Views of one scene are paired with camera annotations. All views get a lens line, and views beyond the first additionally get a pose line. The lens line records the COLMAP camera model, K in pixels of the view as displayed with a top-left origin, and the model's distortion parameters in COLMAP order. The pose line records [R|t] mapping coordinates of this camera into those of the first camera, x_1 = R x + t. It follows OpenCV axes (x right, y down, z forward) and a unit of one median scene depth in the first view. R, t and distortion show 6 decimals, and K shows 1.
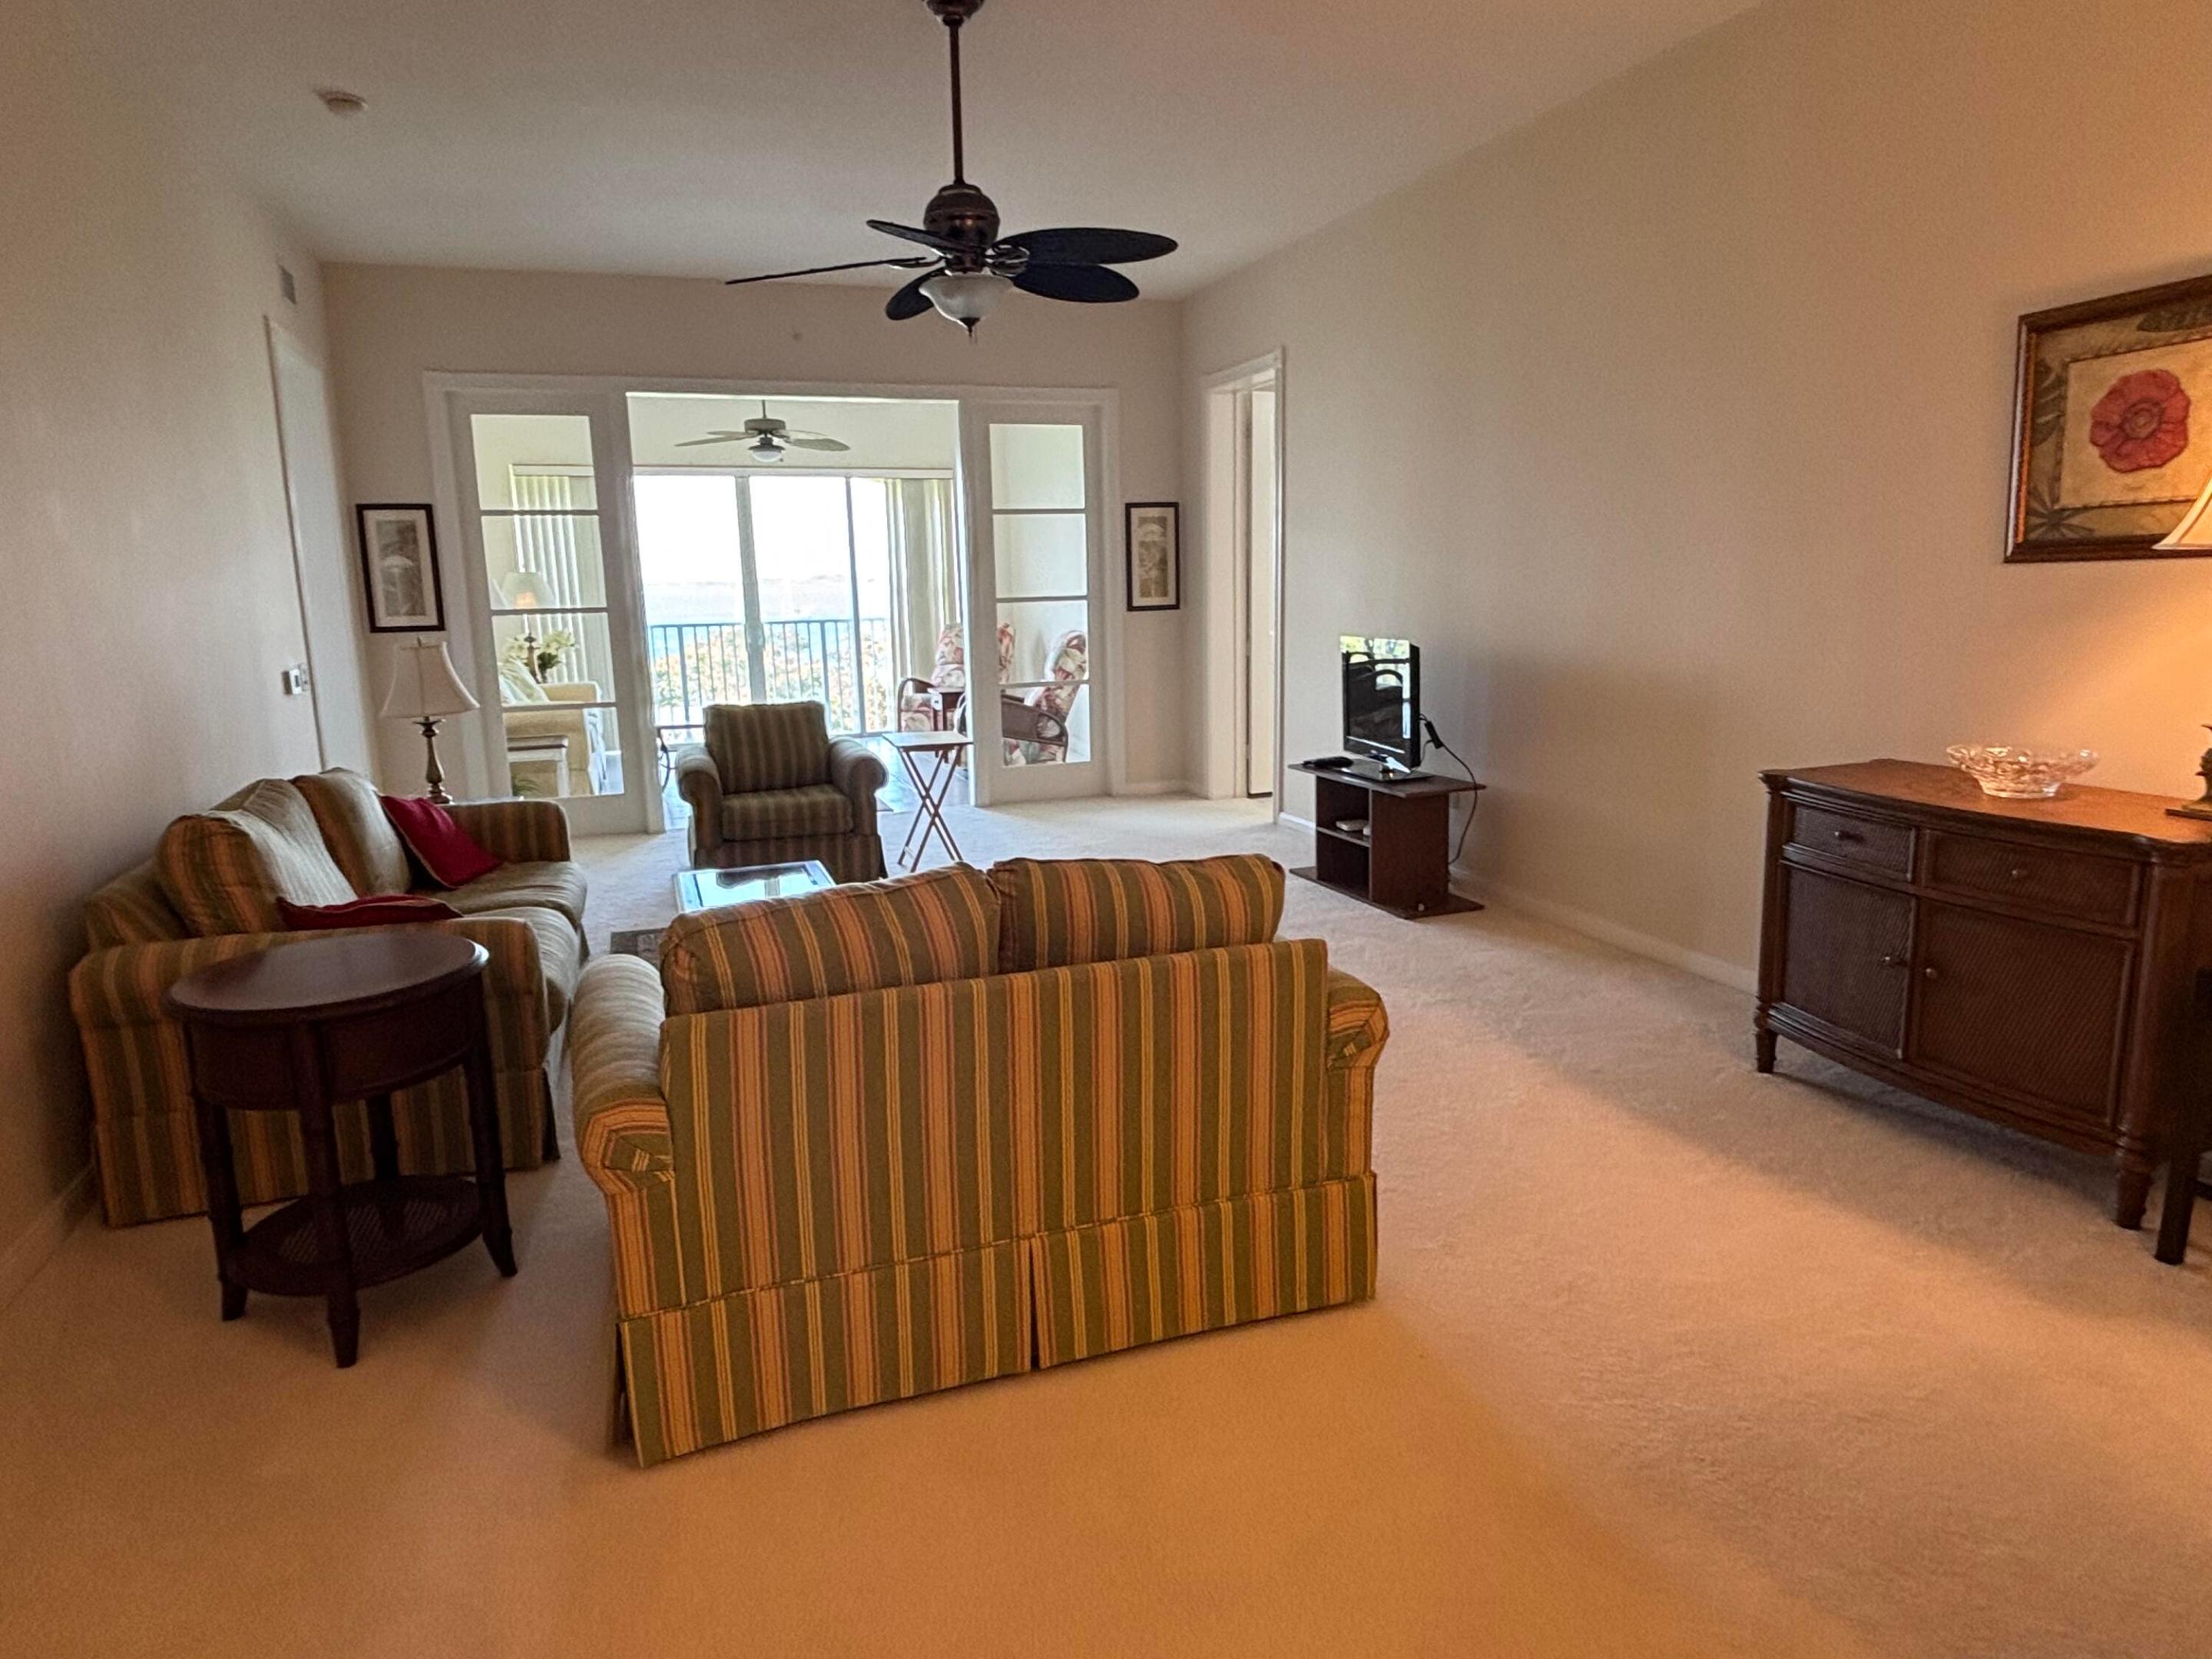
lens RADIAL K [[1325.6, 0, 1106.6], [0, 1325.6, 825.2], [0, 0, 1]] dist [-0.034577, -0.004408]
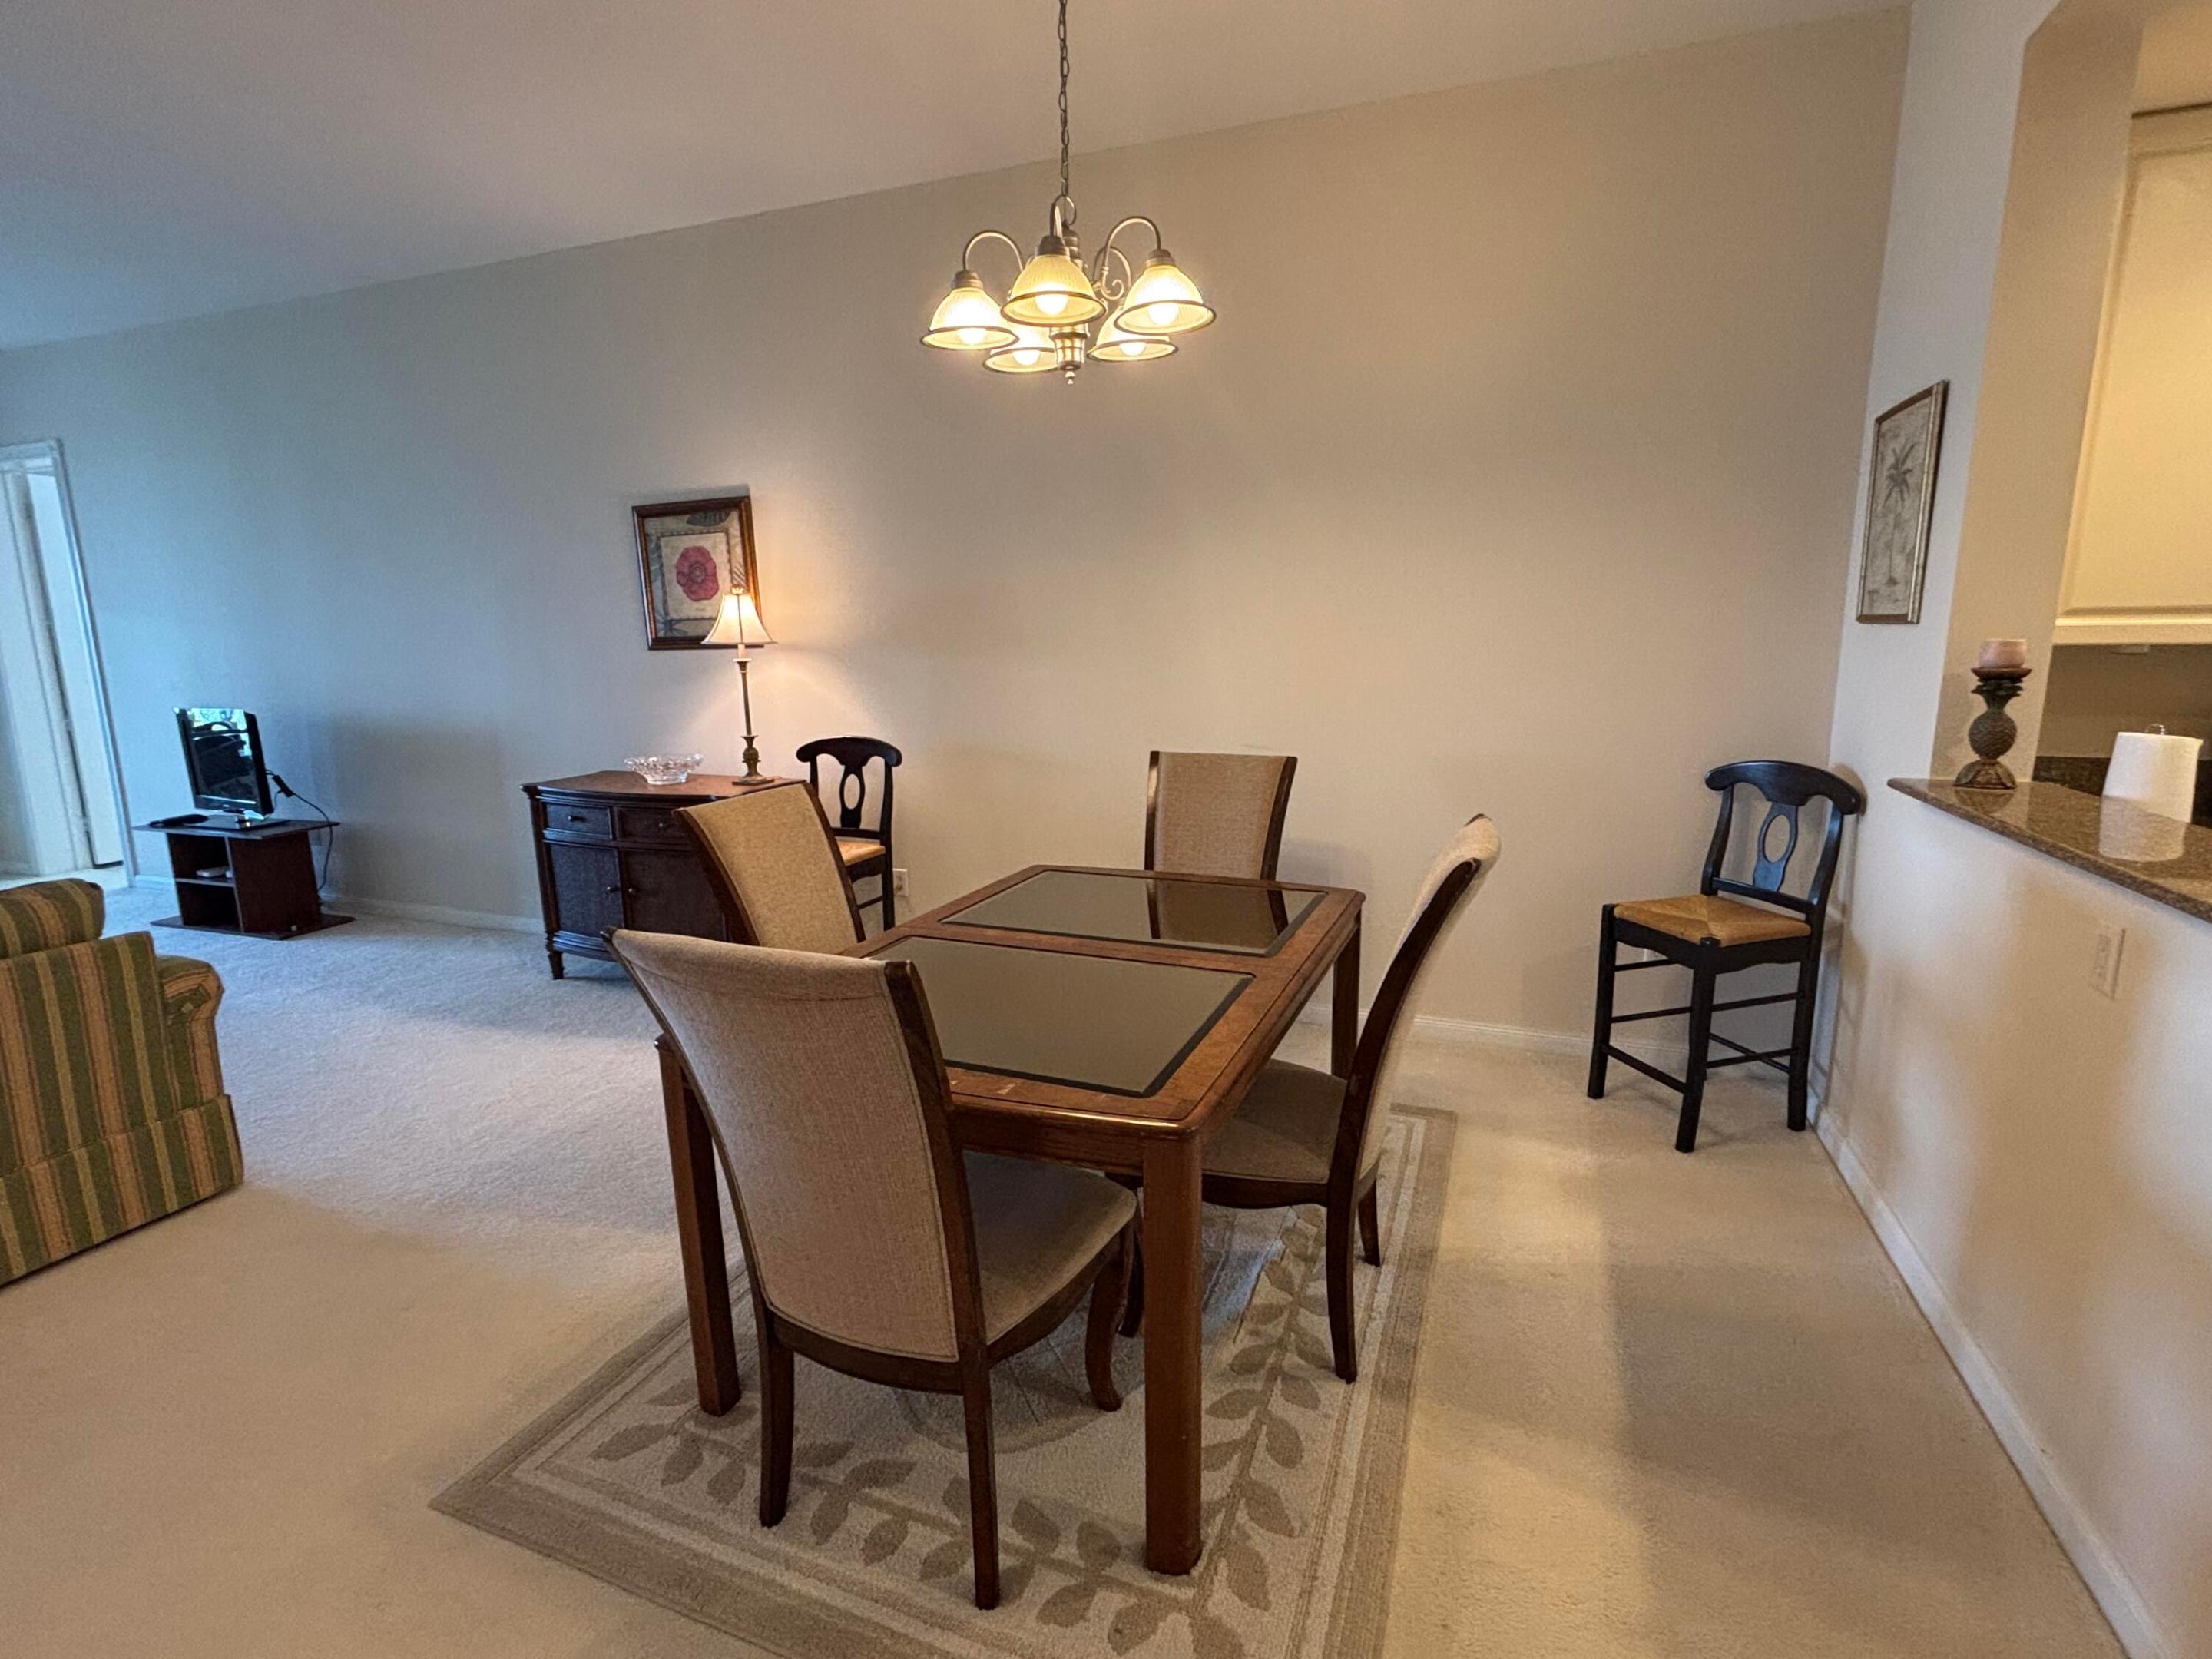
lens RADIAL K [[1075.6, 0, 1100.7], [0, 1075.6, 835.1], [0, 0, 1]] dist [-0.001066, 0.004397]
pose [[0.656360, -0.117631, 0.745221, -0.002388], [0.131148, 0.990521, 0.040841, 0.054755], [-0.742961, 0.070927, 0.665566, -0.336547]]
